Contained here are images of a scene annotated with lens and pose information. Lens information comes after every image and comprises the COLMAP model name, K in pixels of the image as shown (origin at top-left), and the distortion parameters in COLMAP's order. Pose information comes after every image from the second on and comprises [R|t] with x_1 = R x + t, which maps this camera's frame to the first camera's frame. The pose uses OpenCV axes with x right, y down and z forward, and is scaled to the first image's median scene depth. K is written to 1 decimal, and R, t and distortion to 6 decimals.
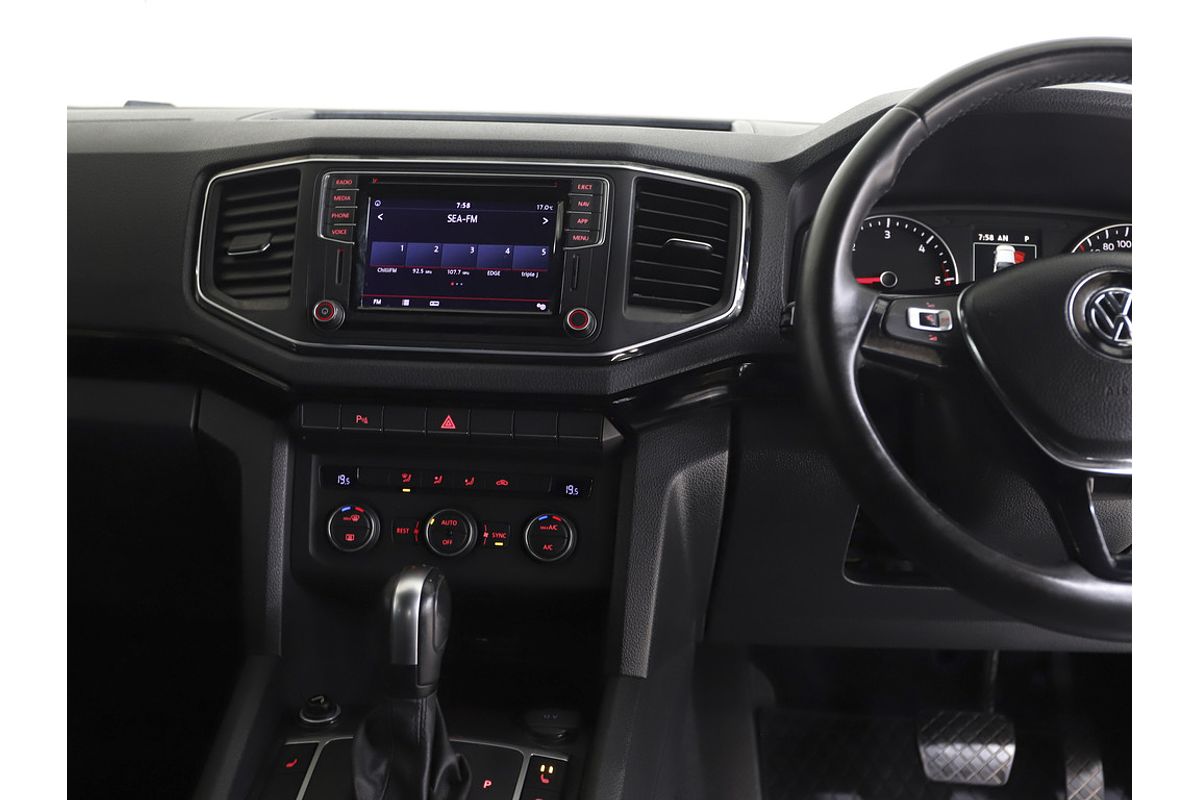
lens RADIAL K [[1197.5, 0, 600.0], [0, 1197.5, 400.0], [0, 0, 1]] dist [-0.082077, 0.176368]
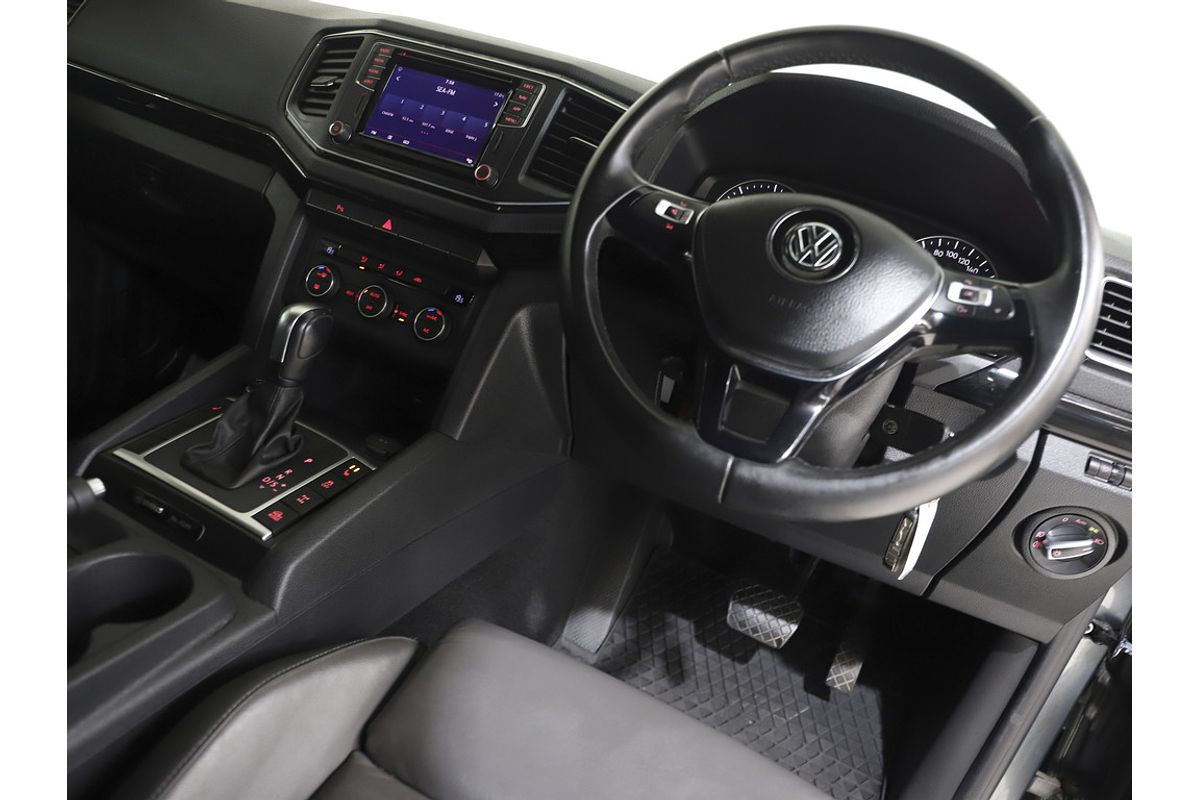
lens RADIAL K [[774.3, 0, 600.0], [0, 774.3, 400.0], [0, 0, 1]] dist [-0.086606, 0.000720]
pose [[0.922651, 0.318583, -0.217301, 0.363647], [-0.305102, 0.947676, 0.093927, 0.053370], [0.235854, -0.020362, 0.971575, 0.168791]]
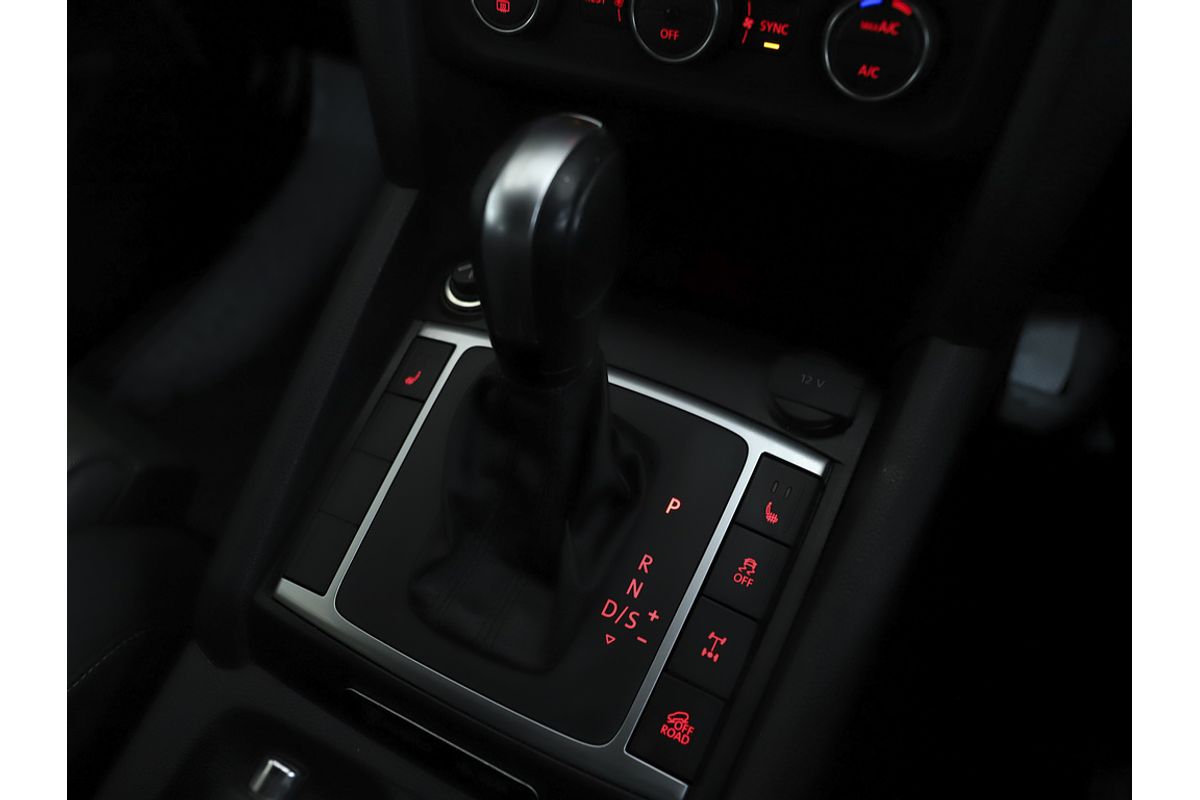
lens RADIAL K [[774.3, 0, 600.0], [0, 774.3, 400.0], [0, 0, 1]] dist [-0.086606, 0.000720]
pose [[0.927120, 0.233302, -0.293288, -0.024590], [0.018956, 0.752400, 0.658434, 0.023693], [0.374284, -0.616007, 0.693142, 0.671197]]
